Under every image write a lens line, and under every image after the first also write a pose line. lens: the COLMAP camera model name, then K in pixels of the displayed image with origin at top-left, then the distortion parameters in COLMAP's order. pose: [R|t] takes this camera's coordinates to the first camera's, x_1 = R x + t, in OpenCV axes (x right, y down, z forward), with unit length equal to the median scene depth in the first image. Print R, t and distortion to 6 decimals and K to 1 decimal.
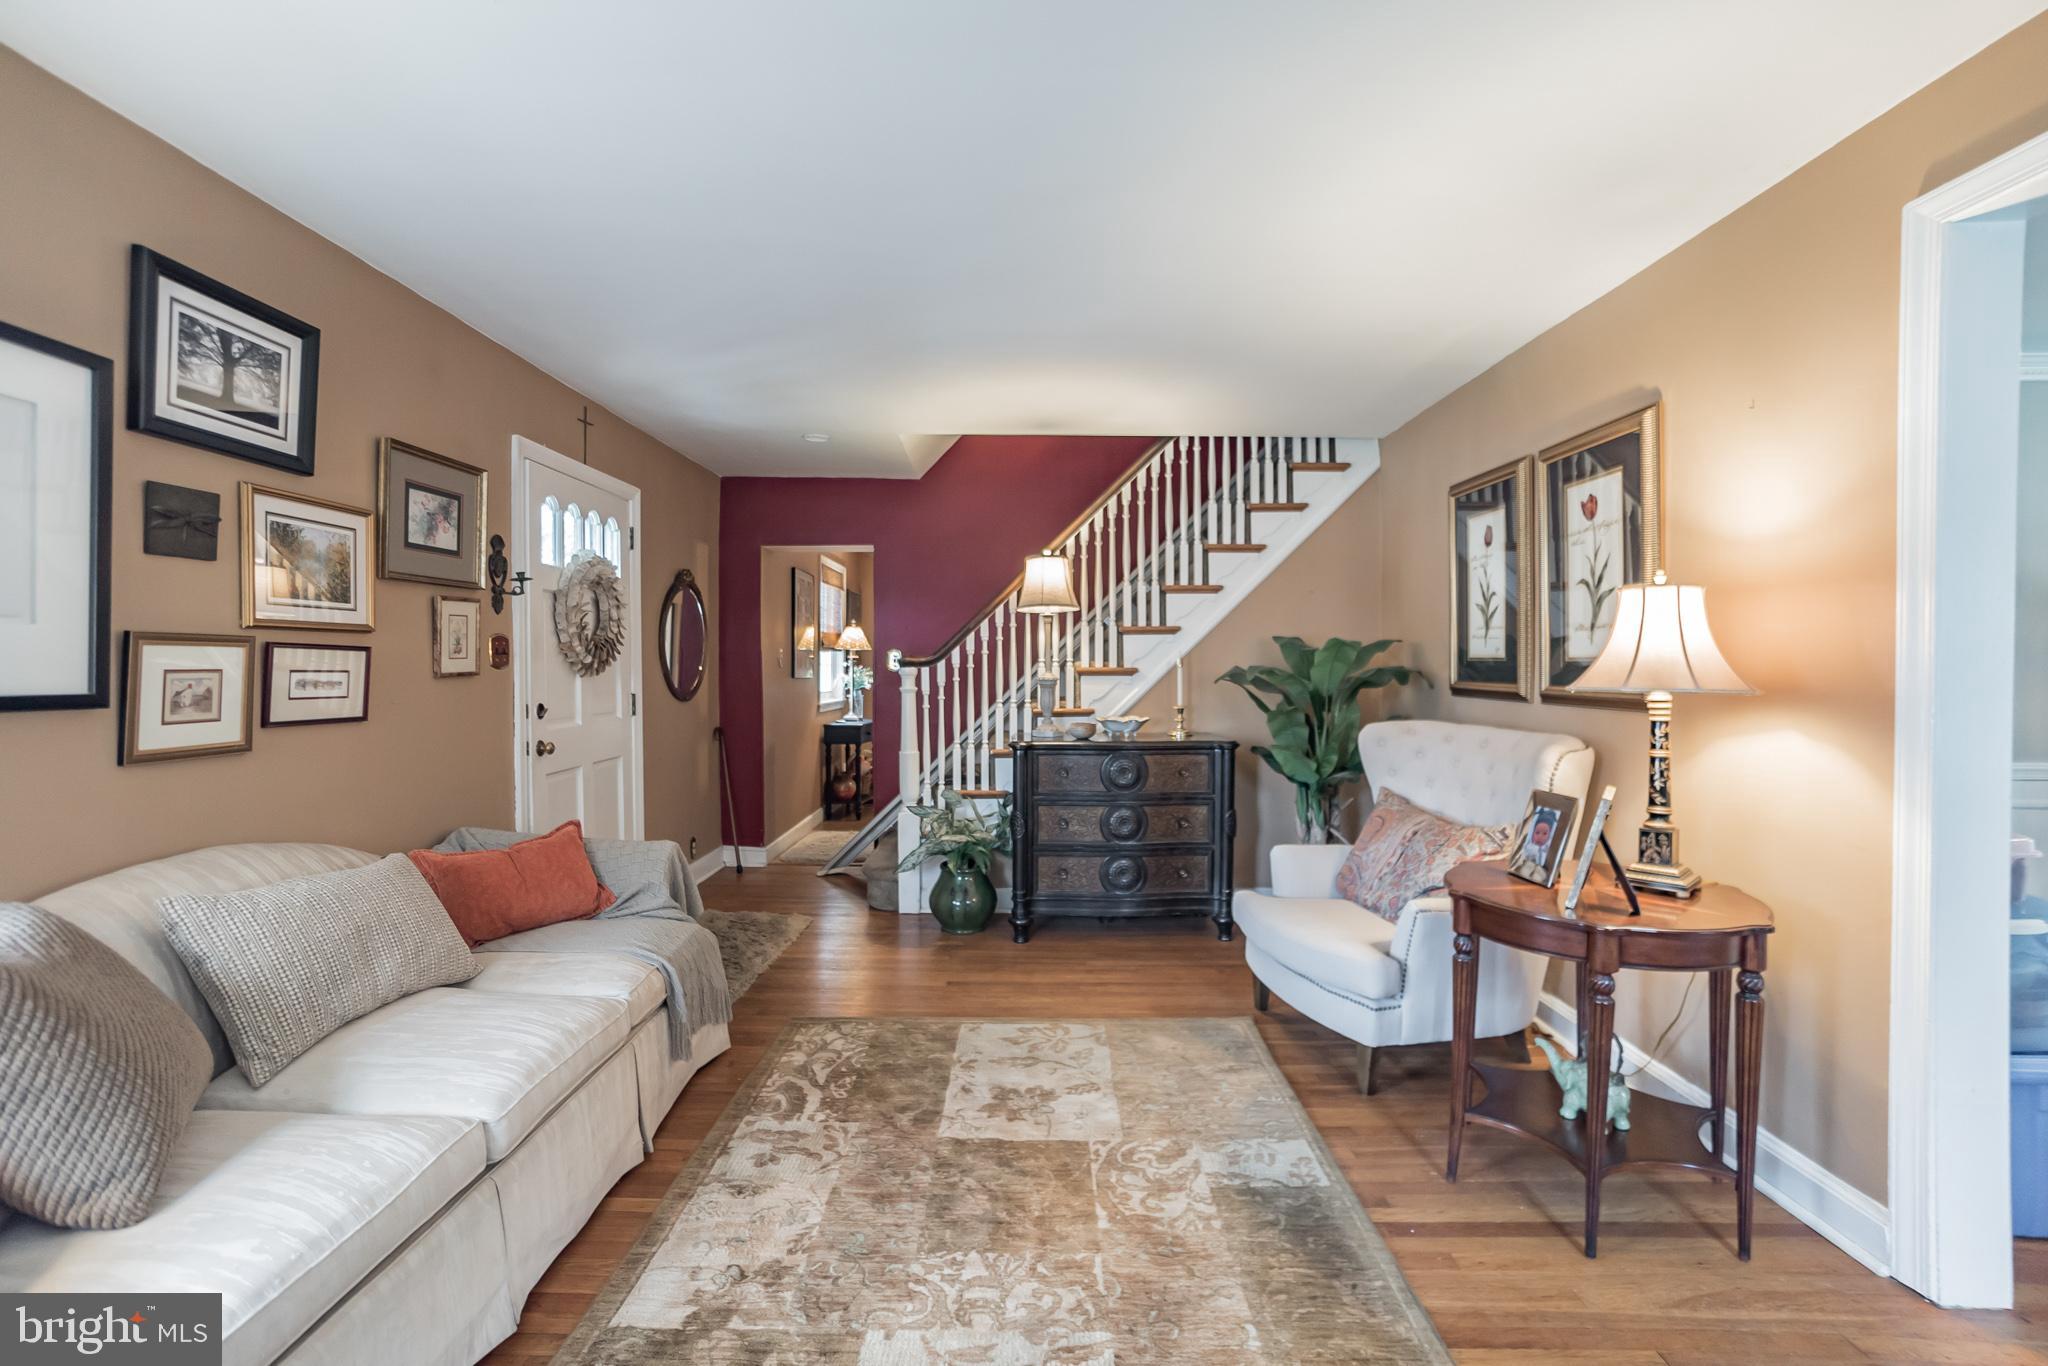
lens RADIAL K [[868.6, 0, 1011.4], [0, 868.6, 674.7], [0, 0, 1]] dist [-0.062440, 0.025705]
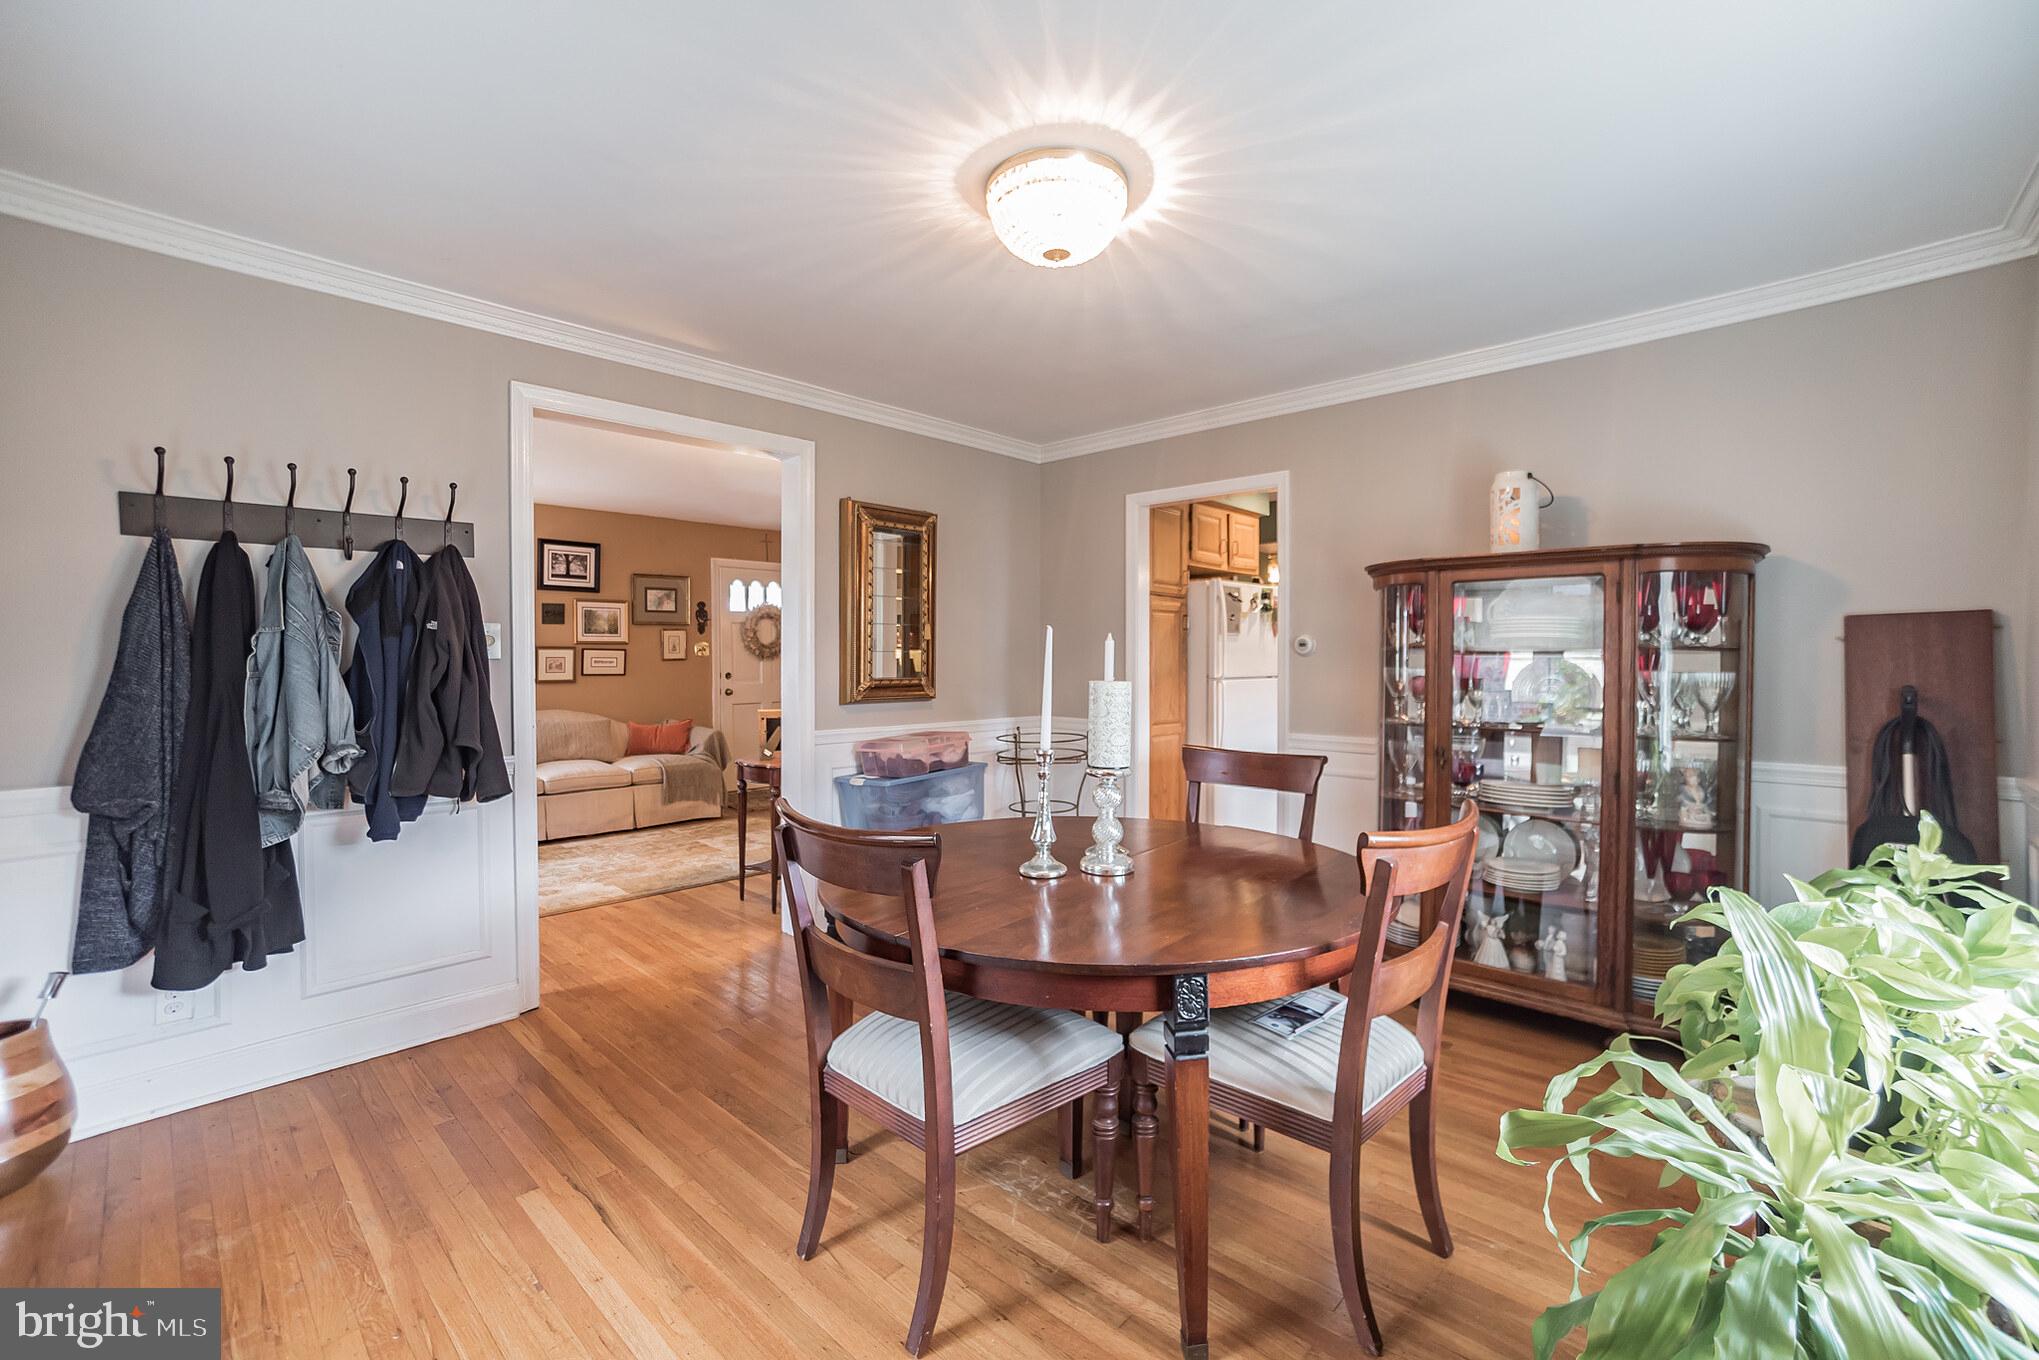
lens RADIAL K [[842.6, 0, 1032.8], [0, 842.6, 661.4], [0, 0, 1]] dist [-0.037531, 0.023587]
pose [[0.746696, 0.003183, -0.665158, 1.937215], [-0.006682, 0.999974, -0.002716, 0.005995], [0.665132, 0.006473, 0.746698, -0.166491]]
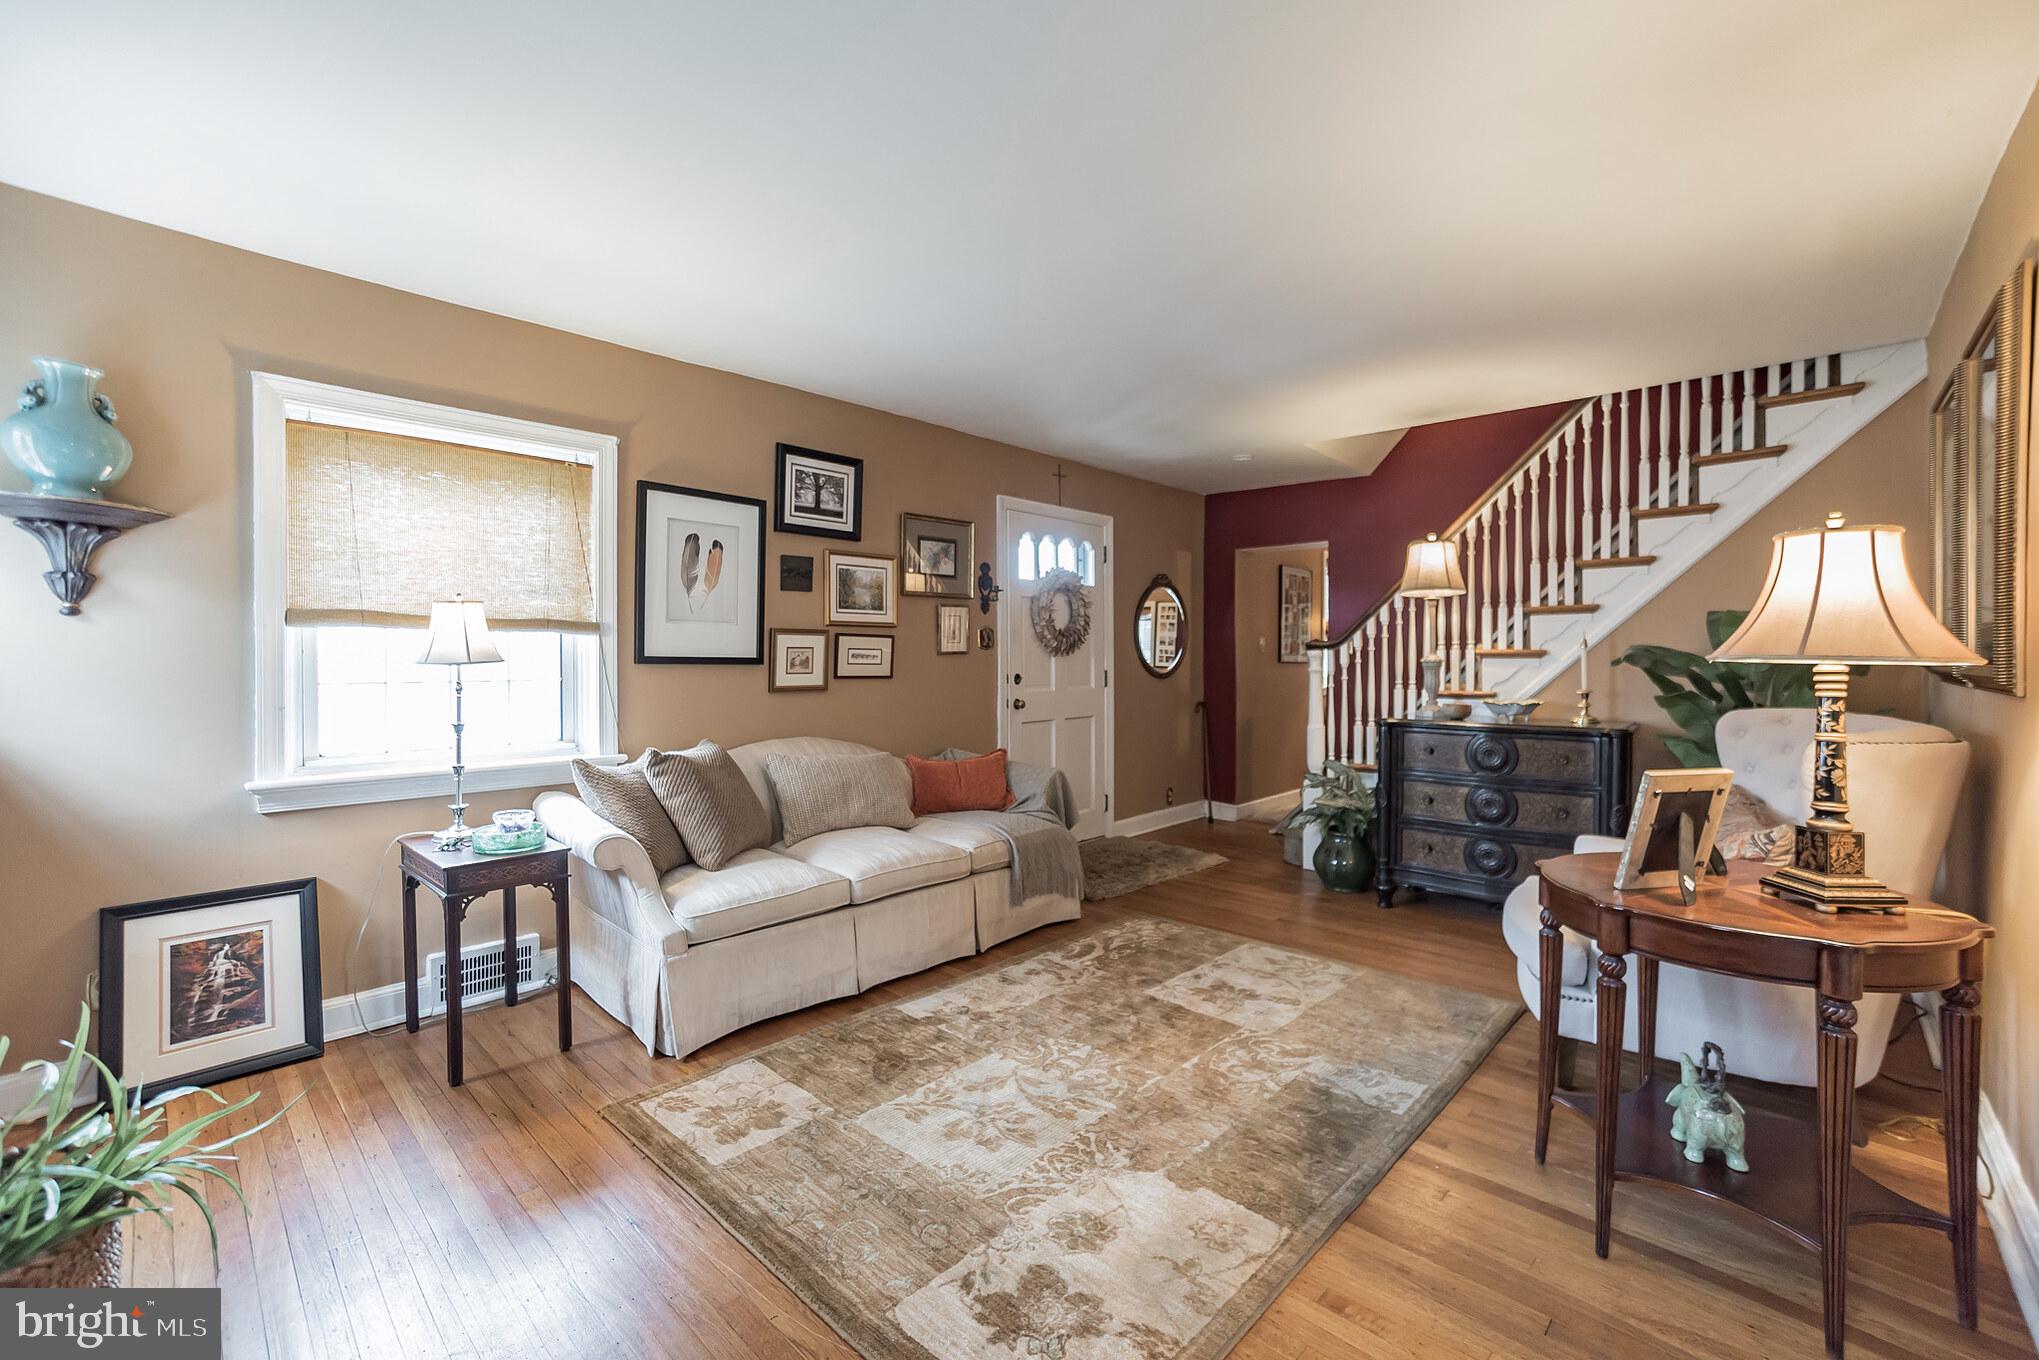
lens RADIAL K [[842.6, 0, 1032.8], [0, 842.6, 661.4], [0, 0, 1]] dist [-0.037531, 0.023587]
pose [[0.746385, 0.003758, -0.665504, 0.546976], [-0.008814, 0.999952, -0.004240, 0.022712], [0.665456, 0.009031, 0.746383, -0.086236]]
